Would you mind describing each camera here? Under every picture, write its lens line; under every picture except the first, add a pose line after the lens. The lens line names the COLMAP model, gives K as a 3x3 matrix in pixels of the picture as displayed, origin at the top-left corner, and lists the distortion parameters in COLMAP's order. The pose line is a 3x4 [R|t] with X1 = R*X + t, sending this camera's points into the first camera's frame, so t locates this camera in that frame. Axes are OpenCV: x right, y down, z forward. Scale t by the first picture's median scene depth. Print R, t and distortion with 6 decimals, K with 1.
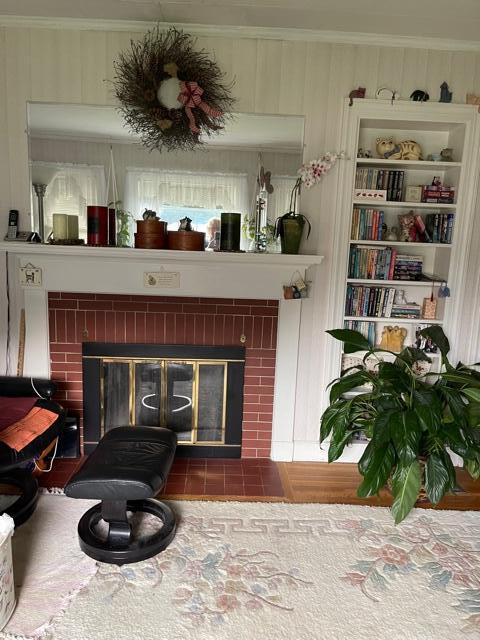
lens RADIAL K [[488.8, 0, 245.2], [0, 488.8, 317.7], [0, 0, 1]] dist [0.049487, -0.035674]
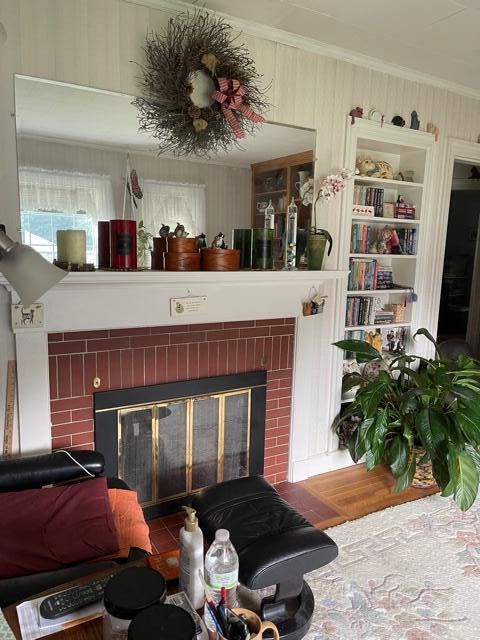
lens RADIAL K [[488.8, 0, 235.5], [0, 488.8, 324.4], [0, 0, 1]] dist [0.049487, -0.035674]
pose [[0.875376, -0.092922, 0.474428, -0.498073], [0.087240, 0.995606, 0.034033, -0.066106], [-0.475506, 0.011597, 0.879636, 0.204616]]
